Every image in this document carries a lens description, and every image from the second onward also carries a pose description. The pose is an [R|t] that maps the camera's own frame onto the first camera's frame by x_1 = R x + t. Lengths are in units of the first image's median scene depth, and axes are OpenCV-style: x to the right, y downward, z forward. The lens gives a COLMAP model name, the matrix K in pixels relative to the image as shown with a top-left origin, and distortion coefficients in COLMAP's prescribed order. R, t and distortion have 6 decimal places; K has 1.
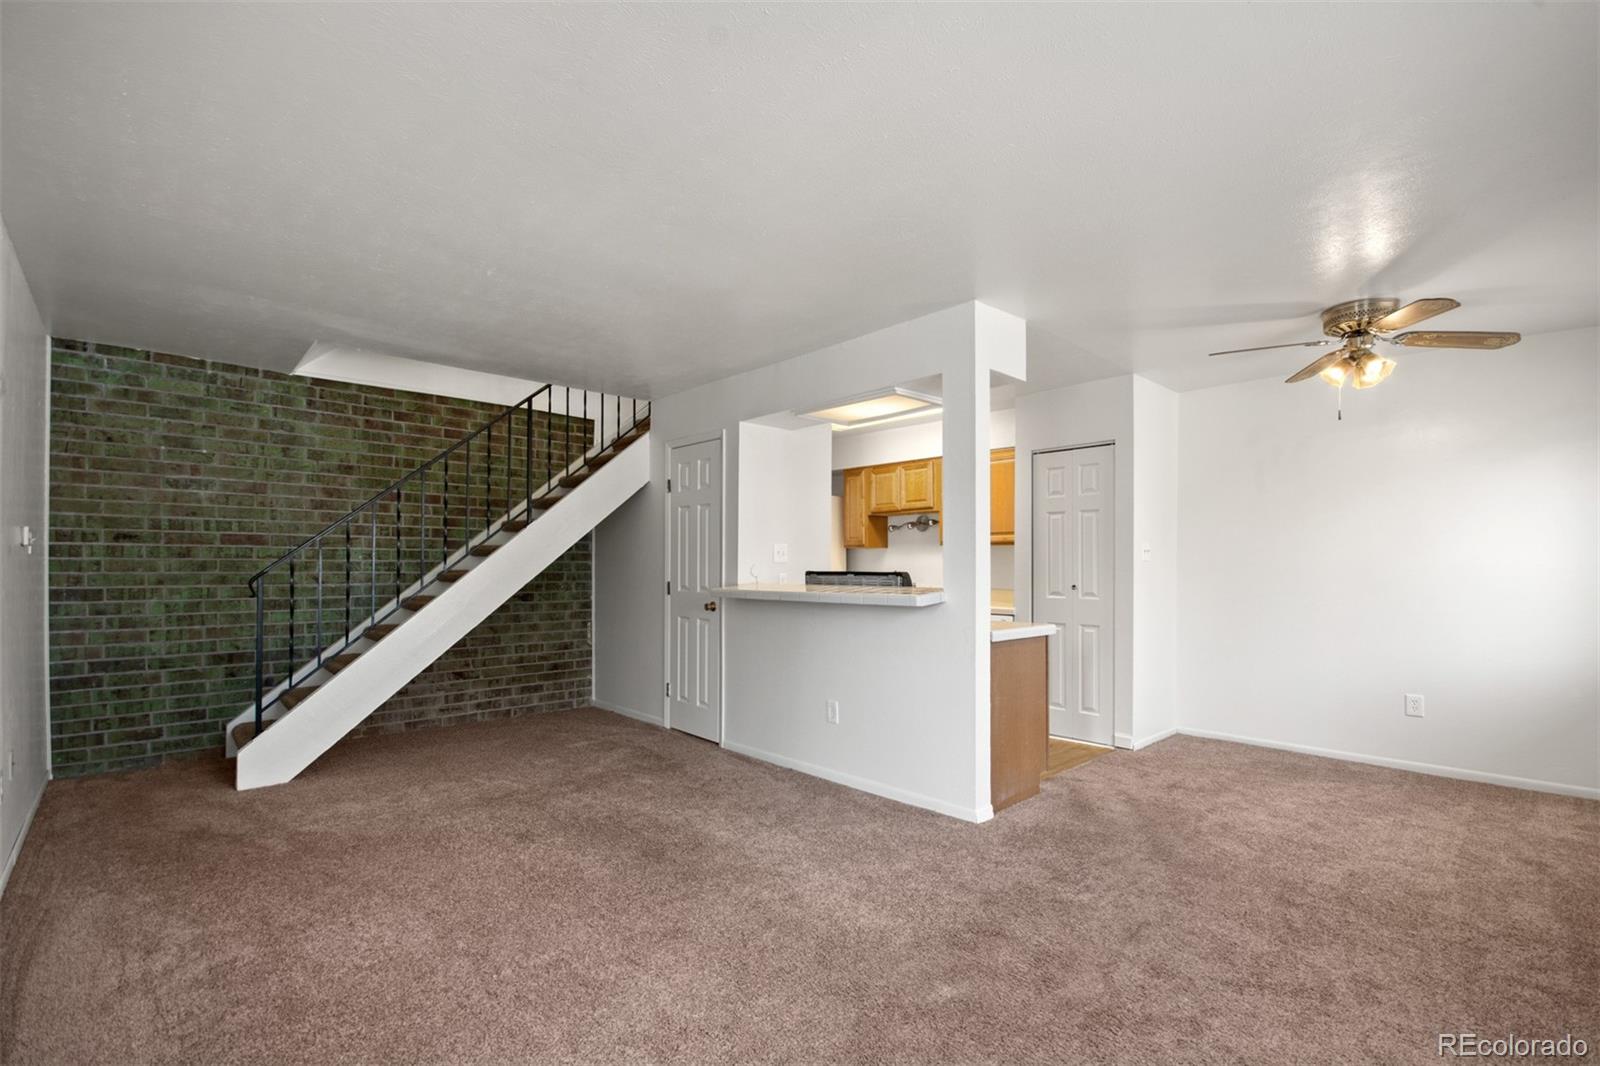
lens RADIAL K [[705.8, 0, 797.2], [0, 705.8, 563.5], [0, 0, 1]] dist [0.002426, -0.007857]
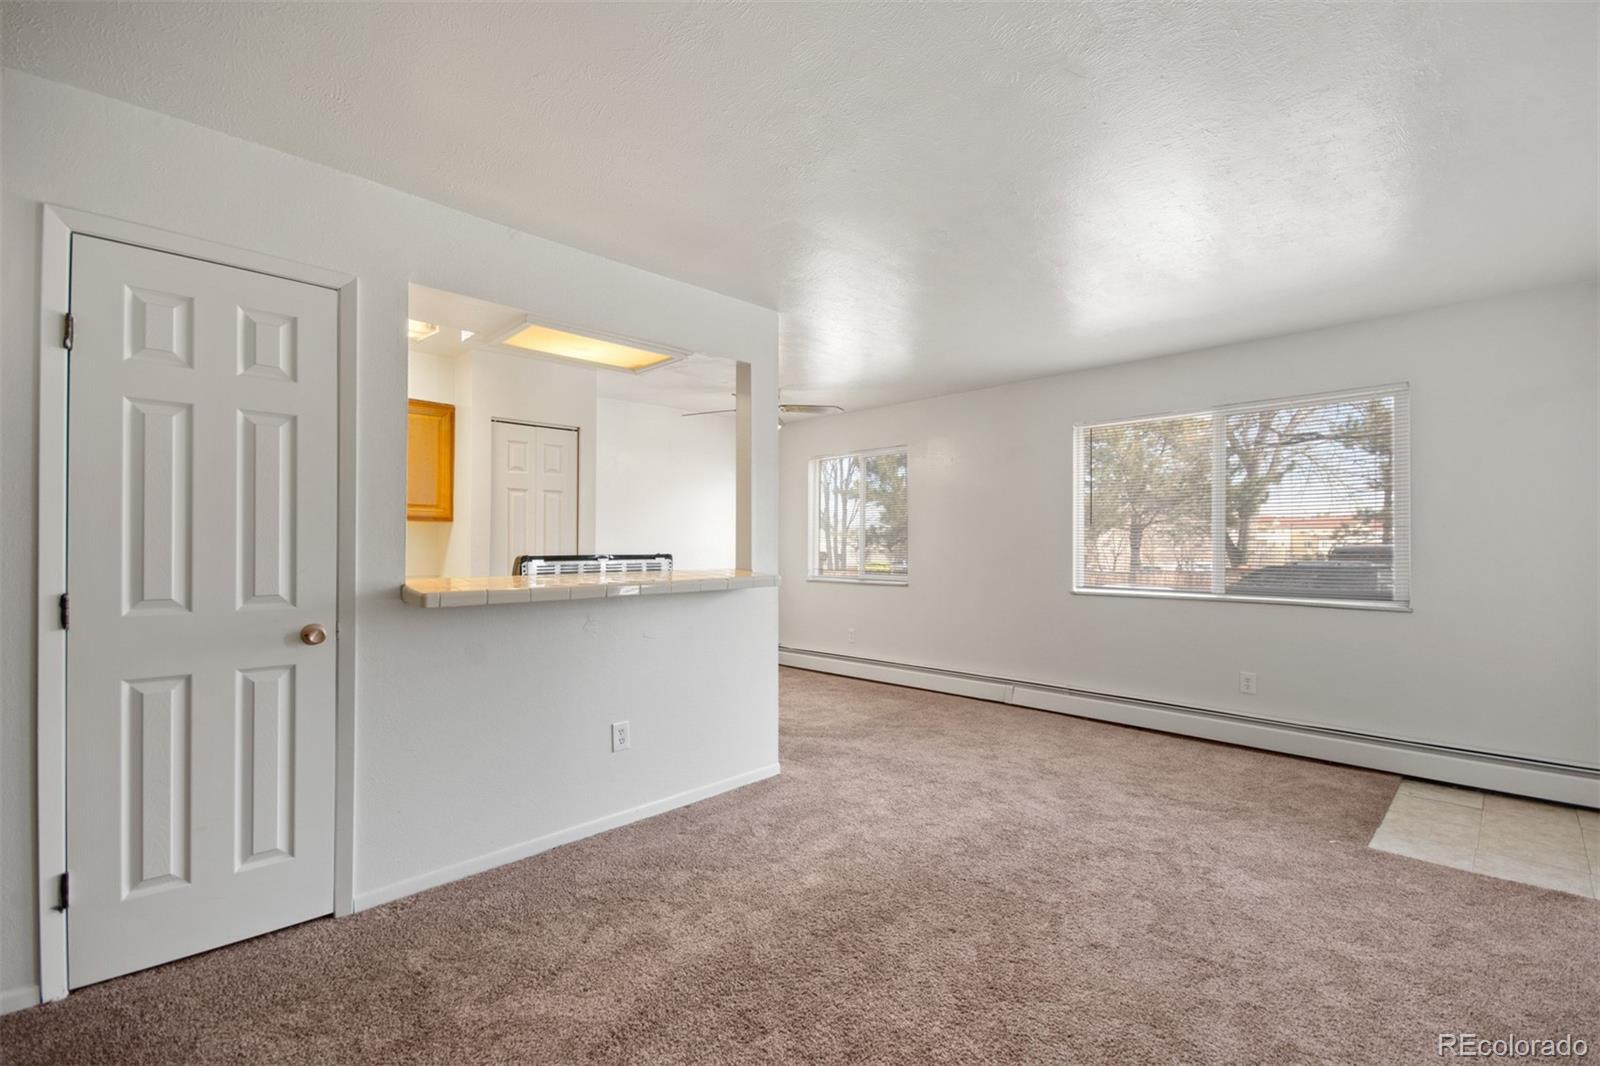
lens RADIAL K [[695.4, 0, 794.2], [0, 695.4, 549.6], [0, 0, 1]] dist [0.002320, -0.007800]
pose [[-0.030739, -0.007134, 0.999502, -0.631193], [-0.001237, 0.999974, 0.007100, 0.000066], [-0.999527, -0.001018, -0.030747, 0.742316]]
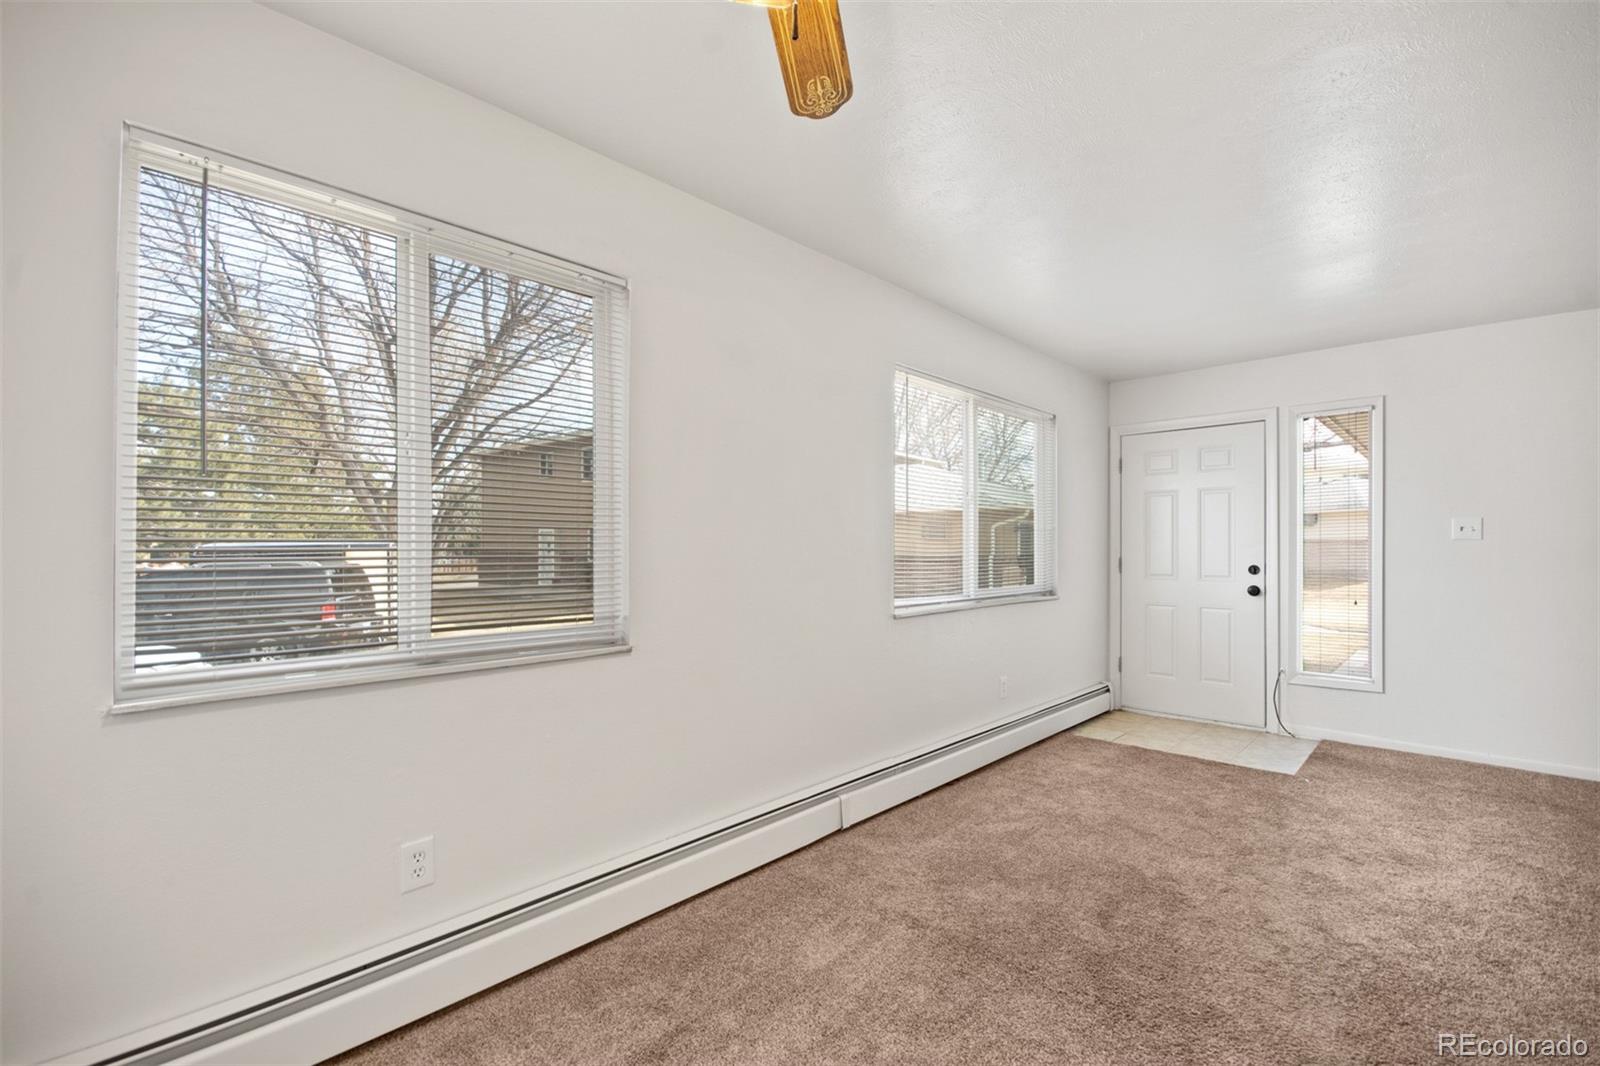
lens RADIAL K [[695.4, 0, 794.2], [0, 695.4, 549.6], [0, 0, 1]] dist [0.002320, -0.007800]
pose [[-0.998593, -0.002284, -0.052980, 0.610994], [-0.002353, 0.999996, 0.001224, 0.002682], [0.052977, 0.001347, -0.998595, 1.002664]]
